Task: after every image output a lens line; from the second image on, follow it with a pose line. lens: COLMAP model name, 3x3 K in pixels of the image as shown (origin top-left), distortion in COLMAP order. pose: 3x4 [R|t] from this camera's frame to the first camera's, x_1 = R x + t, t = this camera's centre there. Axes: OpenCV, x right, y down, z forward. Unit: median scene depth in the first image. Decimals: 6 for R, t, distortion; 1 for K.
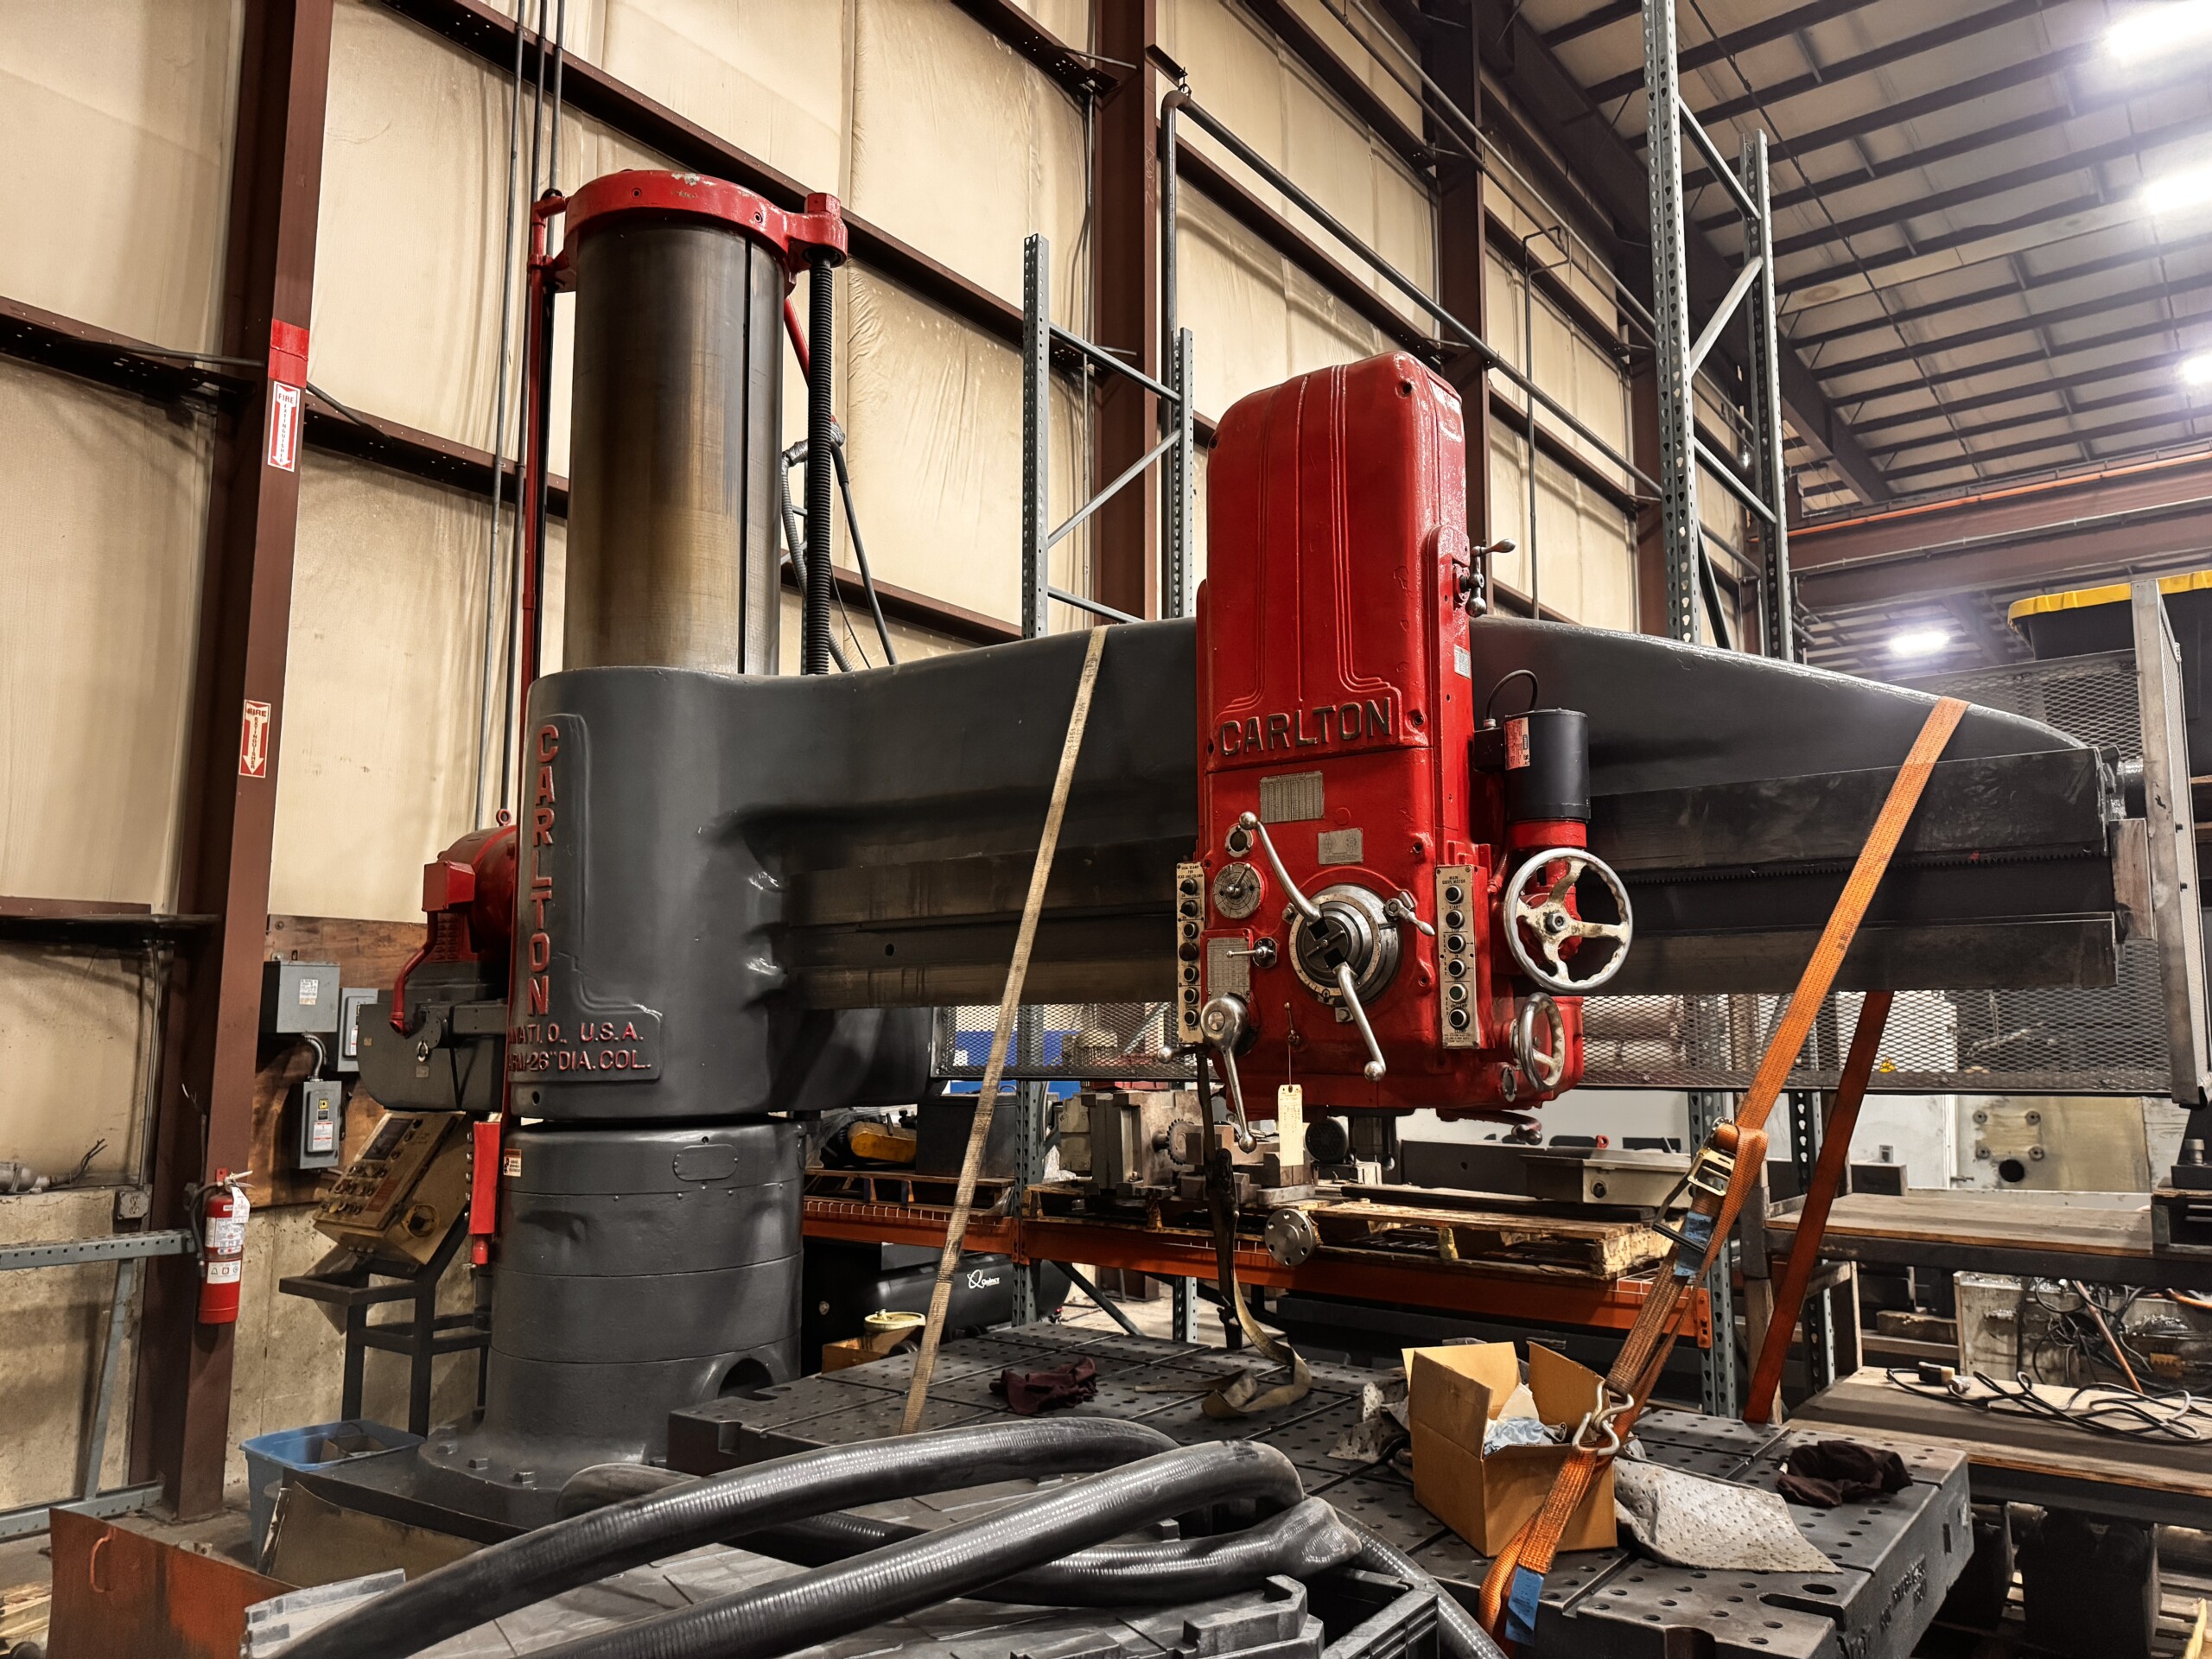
lens RADIAL K [[1557.2, 0, 1116.4], [0, 1557.2, 835.1], [0, 0, 1]] dist [0.049252, -0.052035]
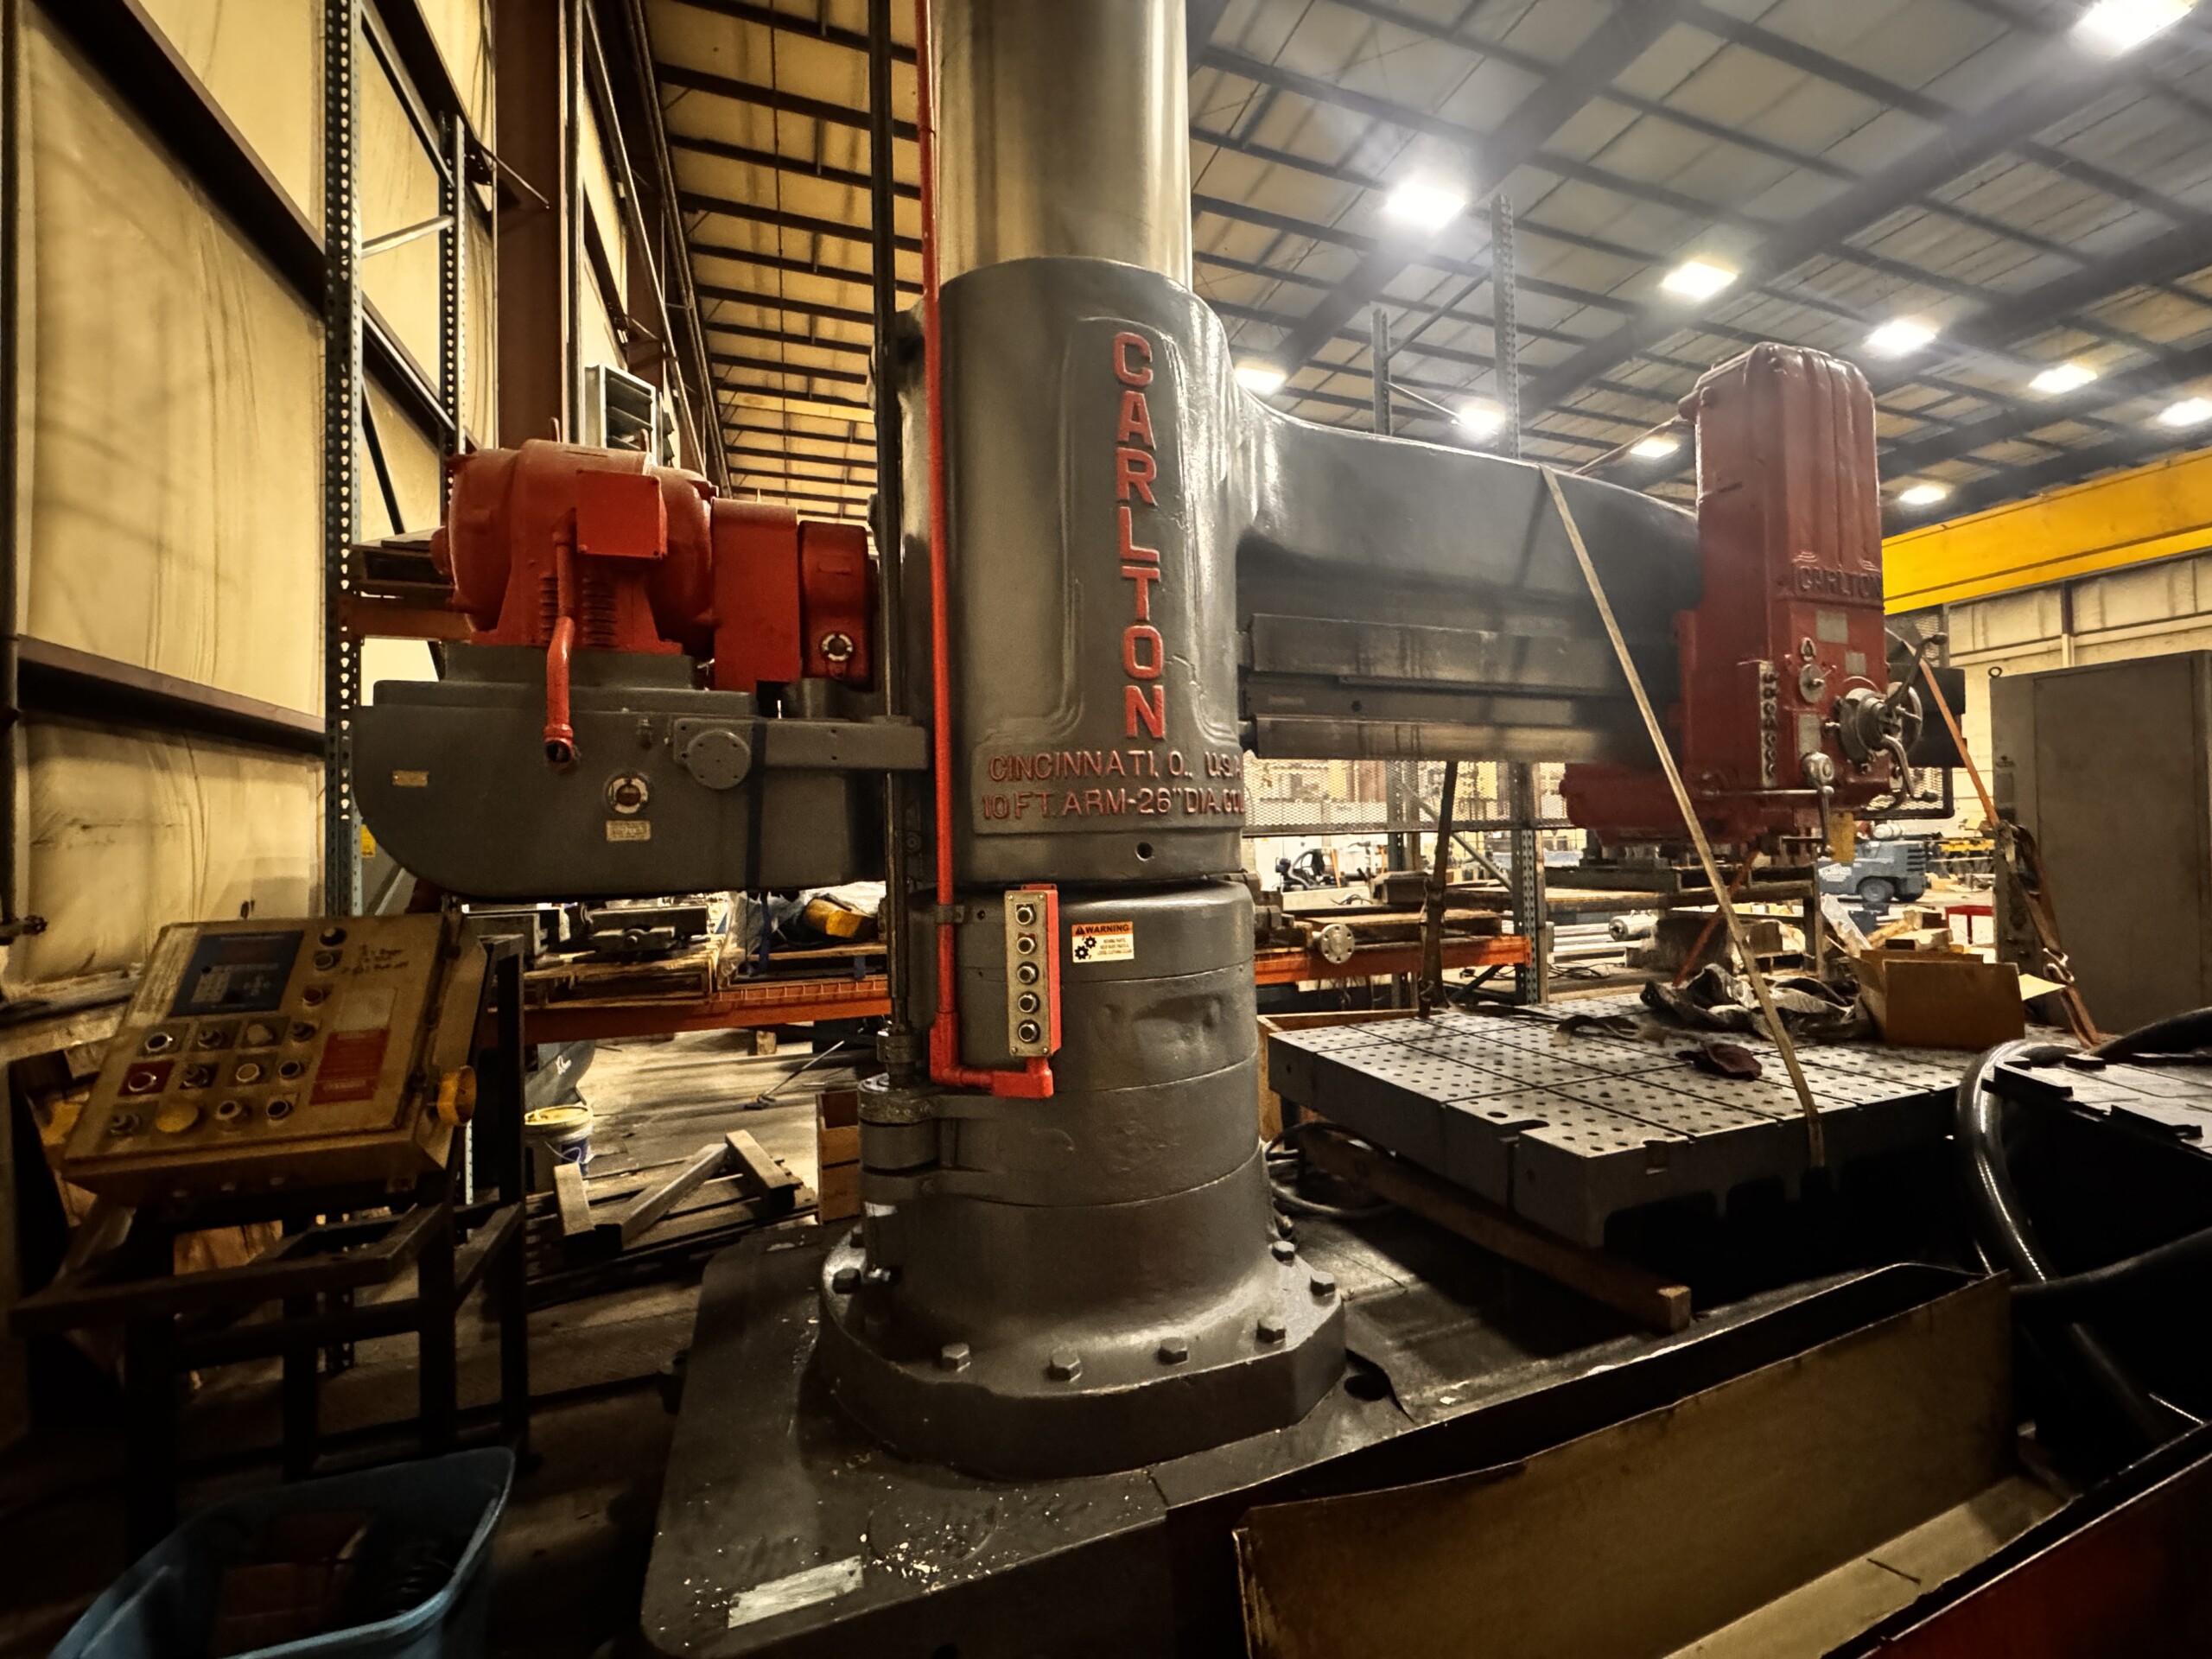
lens RADIAL K [[885.3, 0, 1113.7], [0, 885.3, 825.0], [0, 0, 1]] dist [-0.005498, 0.001182]
pose [[0.545881, 0.006934, 0.837834, -0.614748], [-0.087055, 0.995023, 0.048485, 0.116162], [-0.833328, -0.099404, 0.543767, 0.669900]]
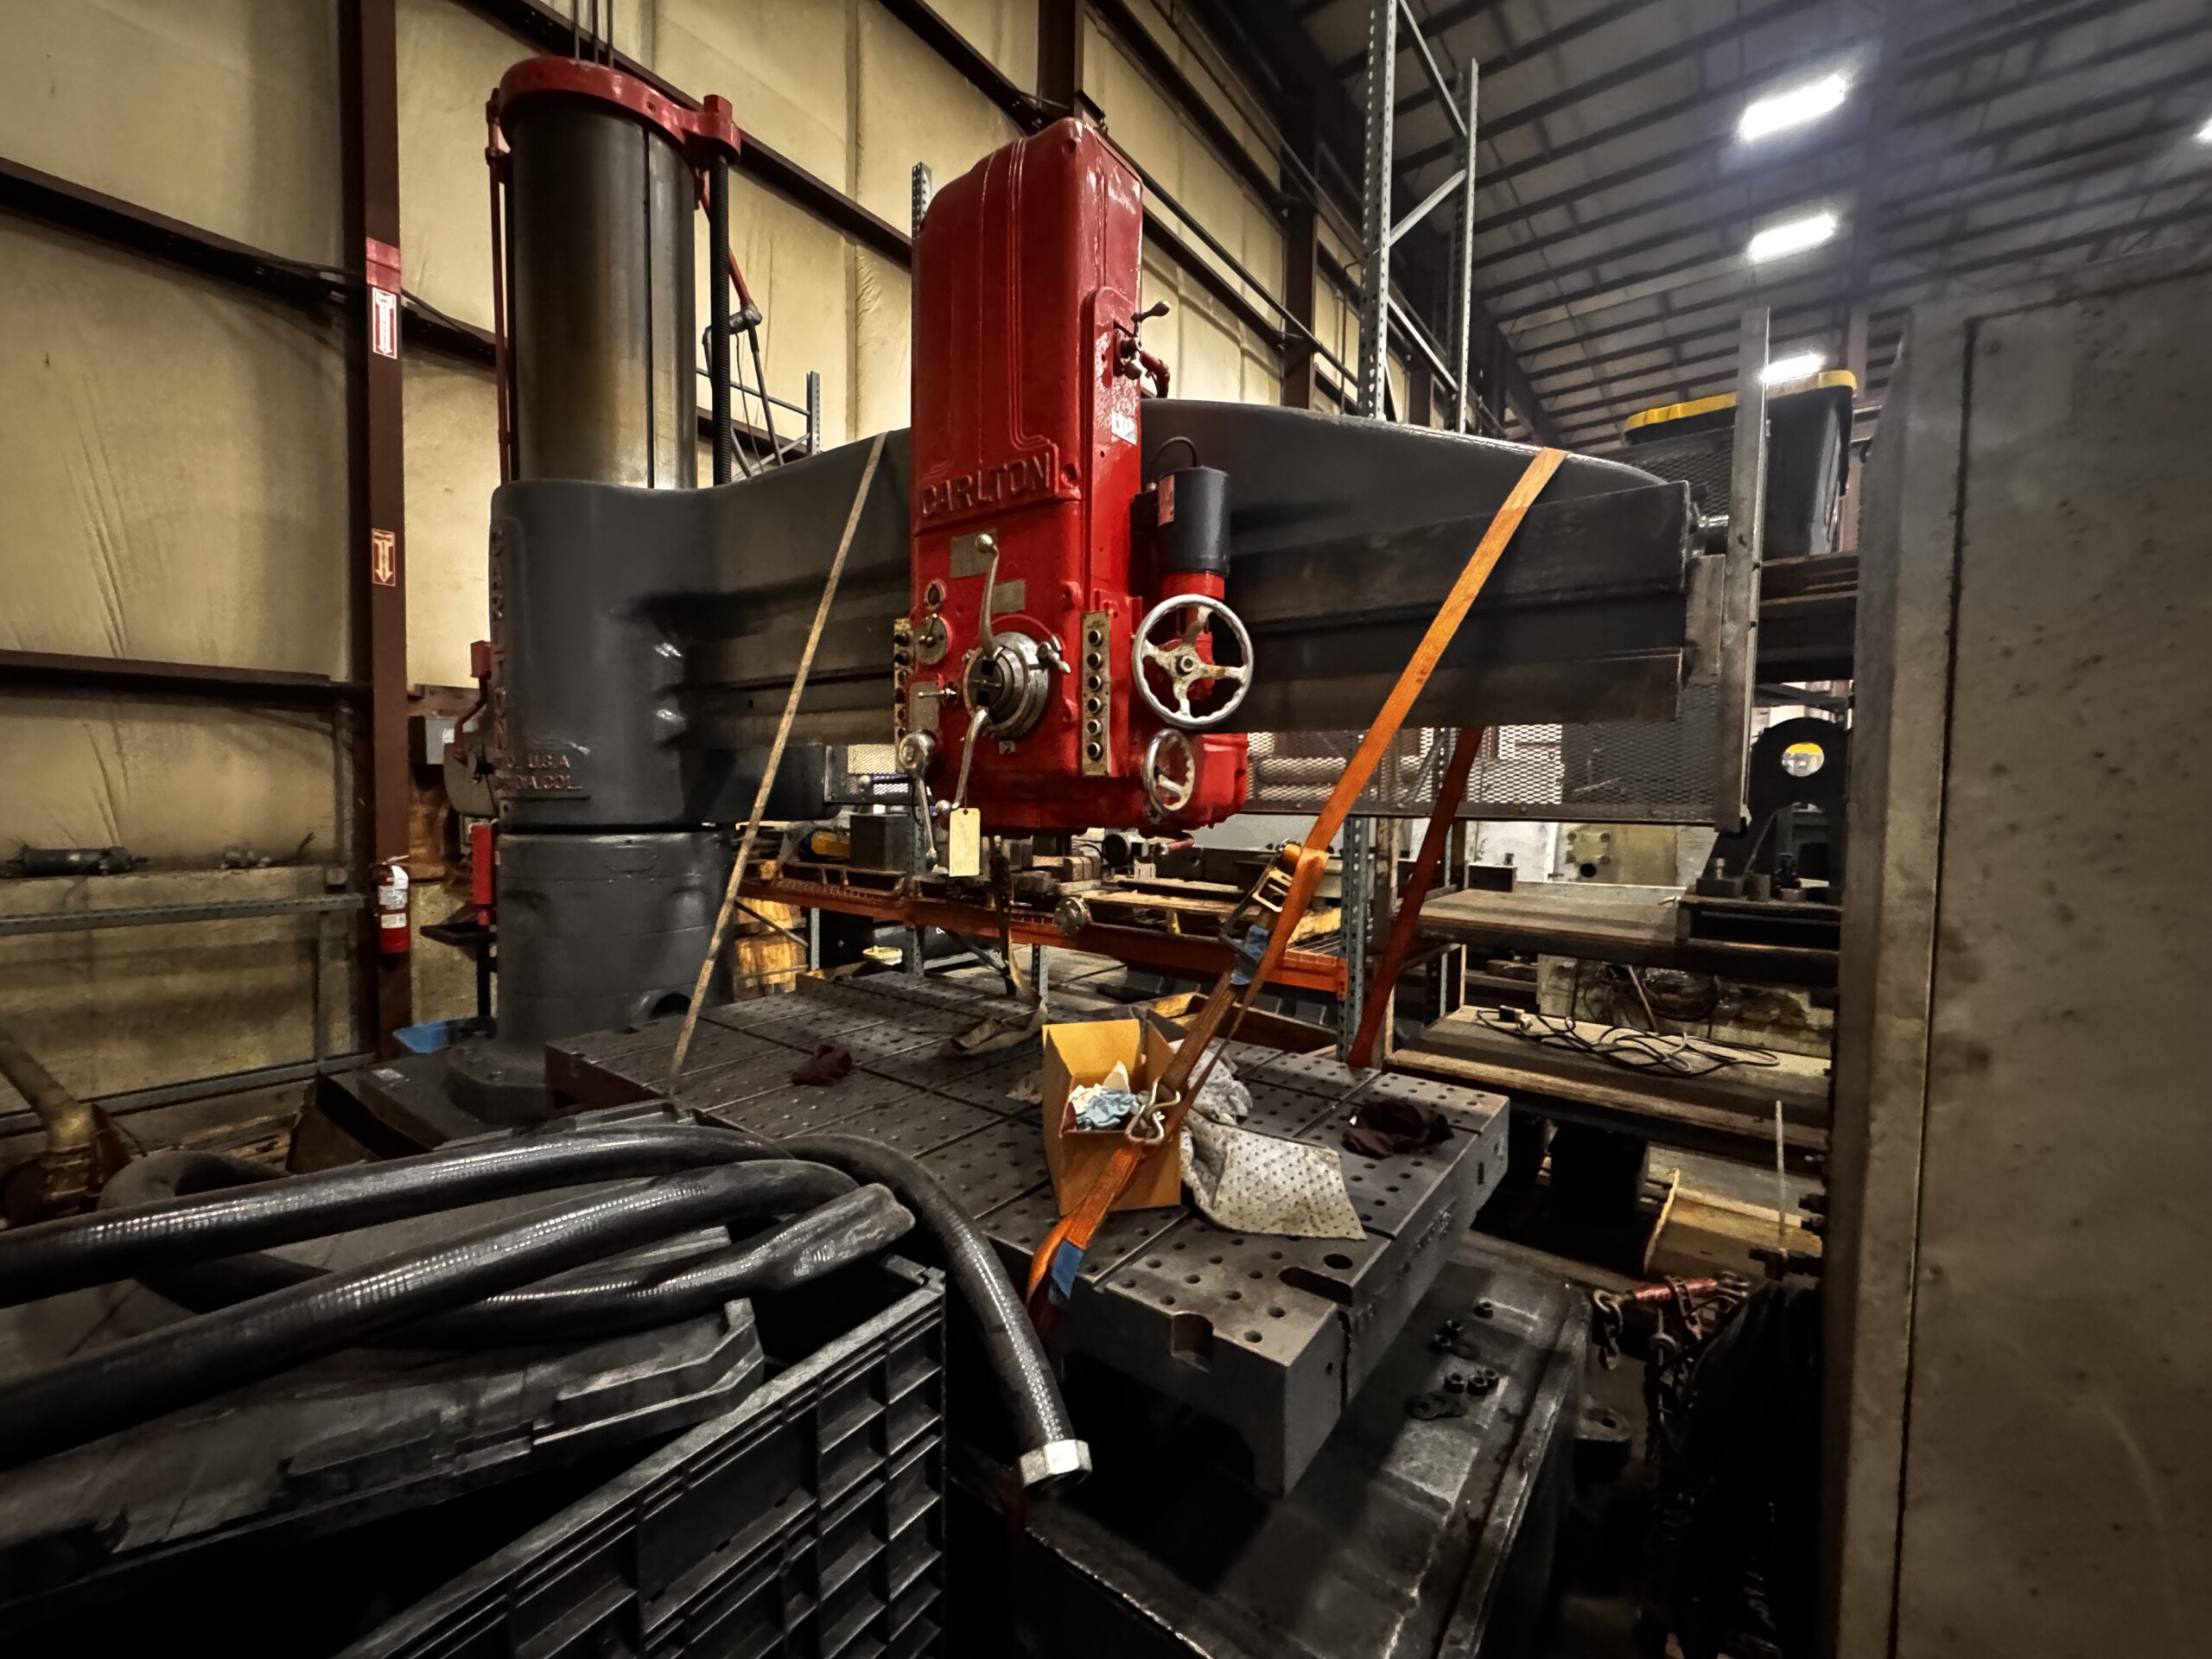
lens RADIAL K [[885.3, 0, 1107.9], [0, 885.3, 830.0], [0, 0, 1]] dist [-0.005498, 0.001182]
pose [[0.999889, 0.014826, 0.001472, 0.129653], [-0.014851, 0.983818, 0.178555, 0.034203], [0.001199, -0.178557, 0.983929, 0.205775]]
